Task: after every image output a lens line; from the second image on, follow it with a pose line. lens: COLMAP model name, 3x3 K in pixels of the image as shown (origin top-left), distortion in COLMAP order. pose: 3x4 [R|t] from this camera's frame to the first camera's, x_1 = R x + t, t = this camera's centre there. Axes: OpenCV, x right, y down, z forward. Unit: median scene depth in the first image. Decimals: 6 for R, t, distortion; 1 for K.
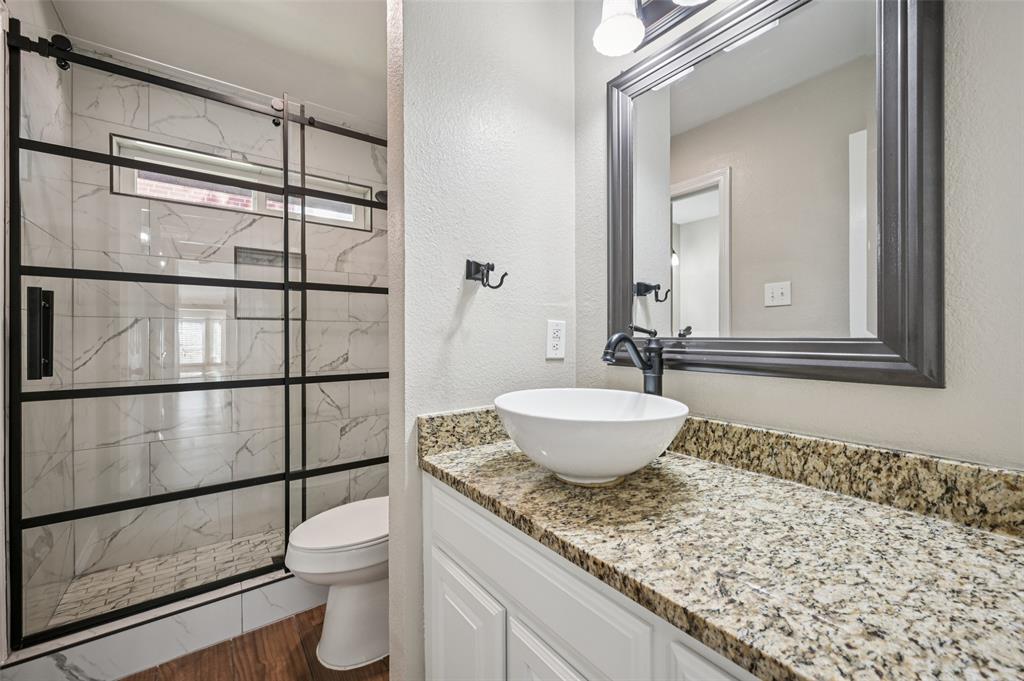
lens RADIAL K [[409.2, 0, 513.1], [0, 409.2, 336.7], [0, 0, 1]] dist [-0.001188, -0.000201]
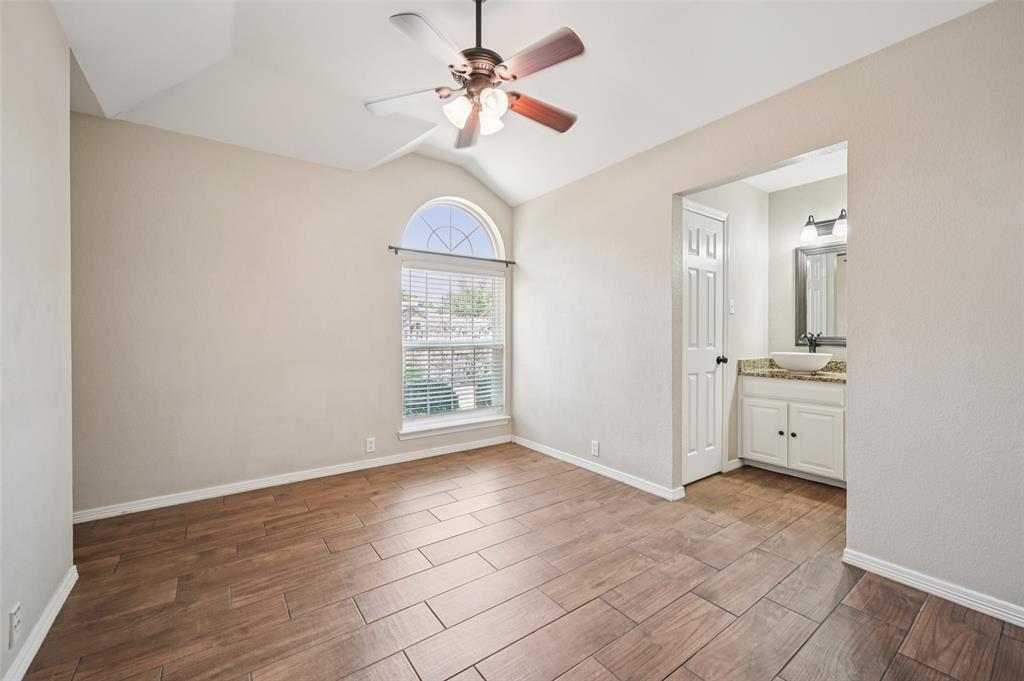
lens RADIAL K [[409.2, 0, 513.1], [0, 409.2, 336.7], [0, 0, 1]] dist [-0.001188, -0.000201]
pose [[0.999750, 0.005370, -0.021725, -2.110287], [-0.005305, 0.999981, 0.003067, 0.014112], [0.021741, -0.002951, 0.999759, -2.451123]]
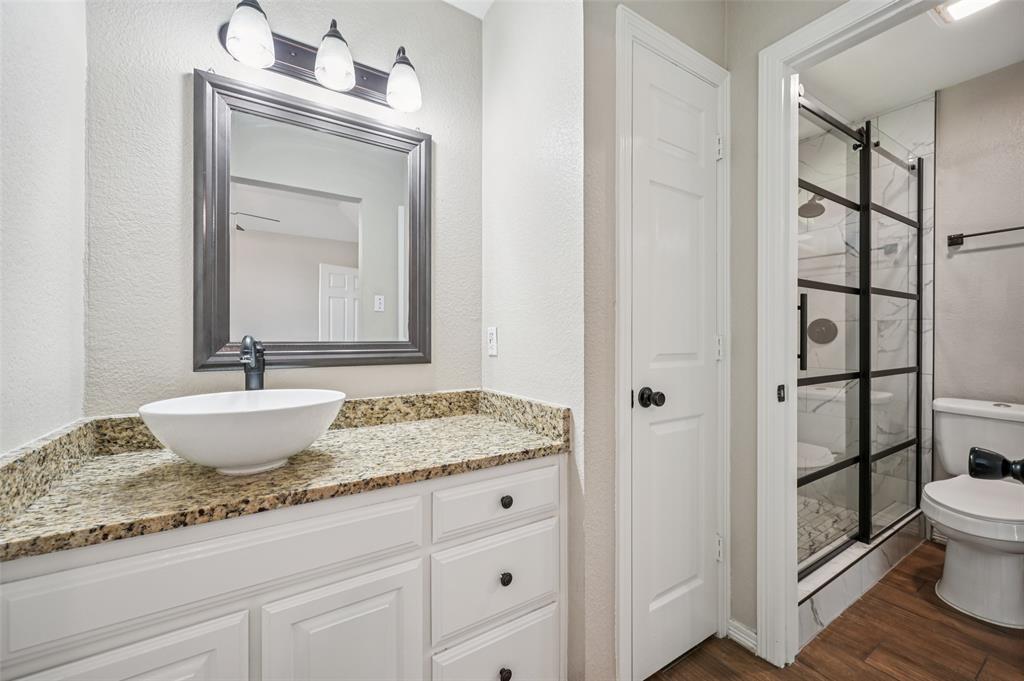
lens RADIAL K [[411.2, 0, 512.0], [0, 411.2, 340.5], [0, 0, 1]] dist [-0.001602, -0.000212]
pose [[0.081643, 0.006668, 0.996639, -0.781461], [-0.003915, 0.999972, -0.006369, 0.008110], [-0.996654, -0.003382, 0.081667, 0.234380]]
